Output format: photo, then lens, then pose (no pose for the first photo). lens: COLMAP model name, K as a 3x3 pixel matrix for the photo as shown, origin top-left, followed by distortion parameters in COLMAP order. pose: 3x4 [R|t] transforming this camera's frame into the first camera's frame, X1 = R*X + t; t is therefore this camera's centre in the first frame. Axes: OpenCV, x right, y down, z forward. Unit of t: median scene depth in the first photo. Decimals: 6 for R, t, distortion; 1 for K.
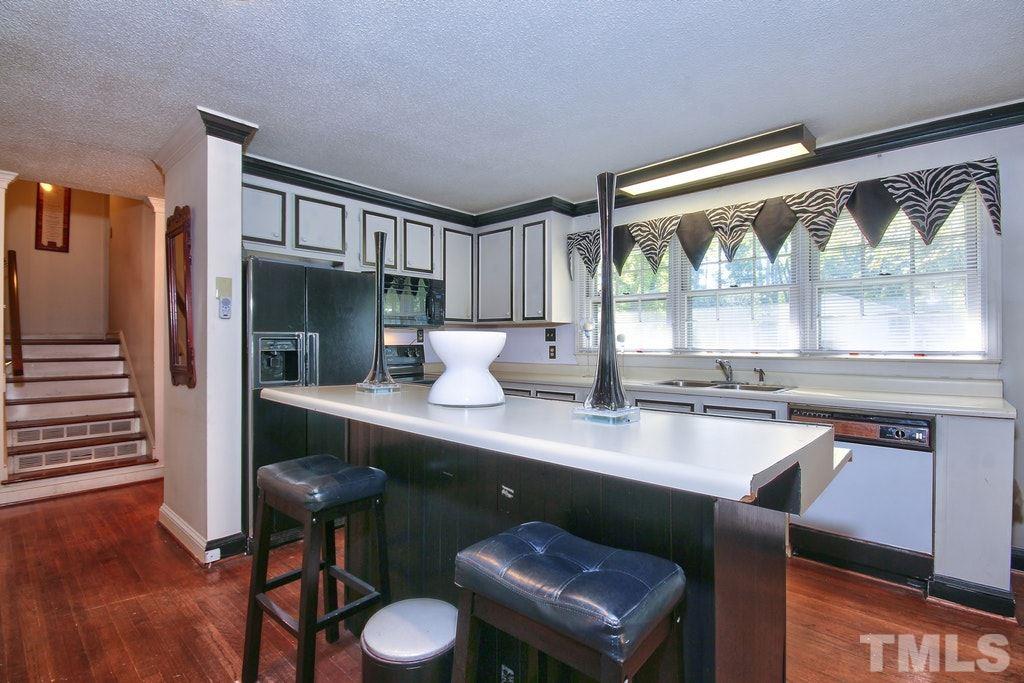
lens RADIAL K [[481.4, 0, 519.4], [0, 481.4, 338.3], [0, 0, 1]] dist [0.000335, -0.006954]
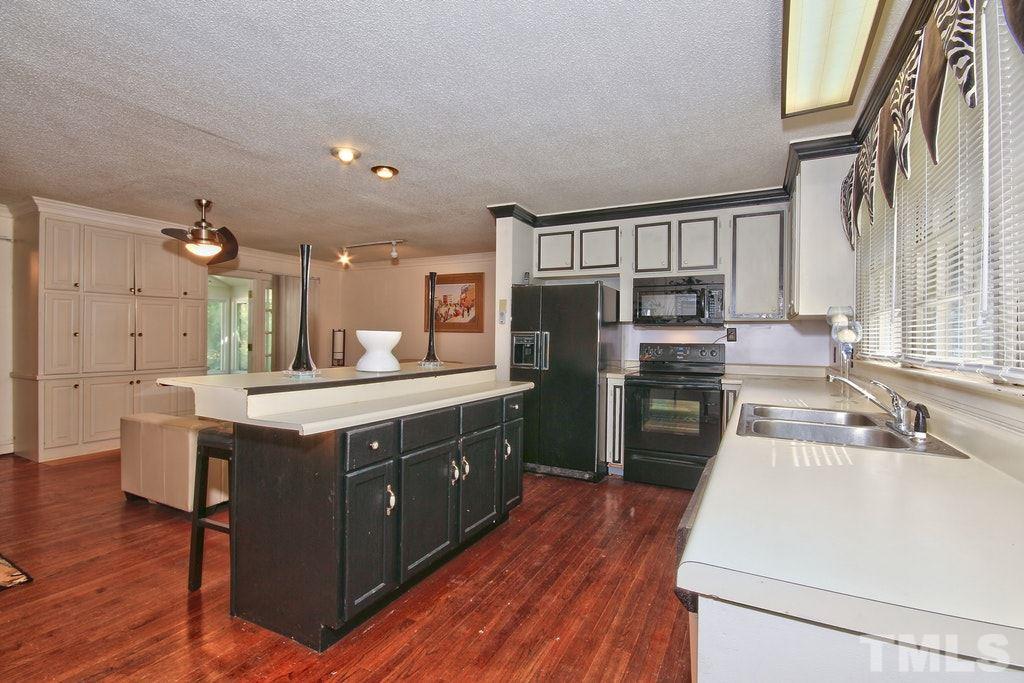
lens RADIAL K [[481.4, 0, 493.7], [0, 481.4, 336.6], [0, 0, 1]] dist [0.000335, -0.006954]
pose [[0.198984, 0.002477, -0.980000, 0.828986], [-0.012323, 0.999924, 0.000026, 0.002250], [0.979925, 0.012071, 0.199000, 0.507260]]
